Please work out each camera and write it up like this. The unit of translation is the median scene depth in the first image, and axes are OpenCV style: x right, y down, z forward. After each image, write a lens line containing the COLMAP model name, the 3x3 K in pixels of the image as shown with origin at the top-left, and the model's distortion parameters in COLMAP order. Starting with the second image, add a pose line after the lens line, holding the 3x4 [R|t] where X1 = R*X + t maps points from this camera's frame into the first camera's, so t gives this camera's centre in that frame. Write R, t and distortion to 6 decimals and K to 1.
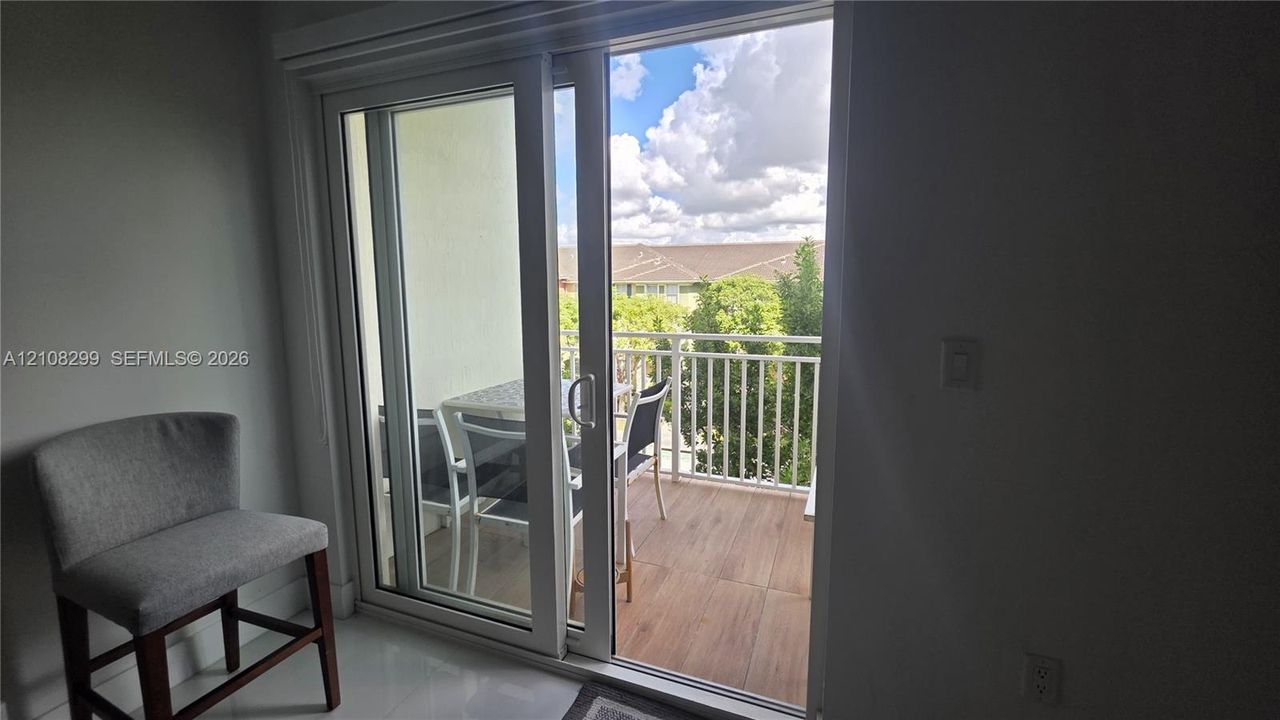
lens RADIAL K [[522.2, 0, 645.0], [0, 522.2, 357.7], [0, 0, 1]] dist [-0.000972, -0.000006]
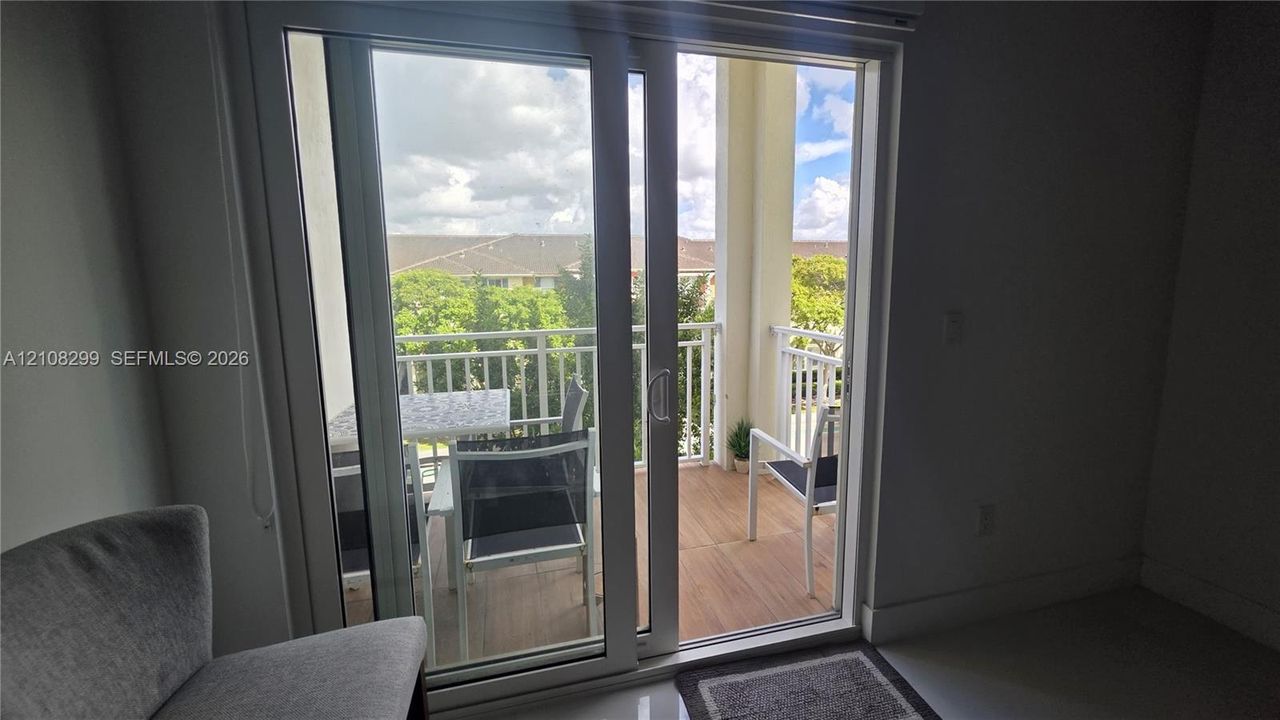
lens RADIAL K [[522.2, 0, 643.8], [0, 522.2, 354.3], [0, 0, 1]] dist [-0.000972, -0.000006]
pose [[0.805395, -0.094461, 0.585163, -0.586616], [0.092421, 0.995158, 0.033439, -0.027439], [-0.585489, 0.027150, 0.810226, 0.178039]]
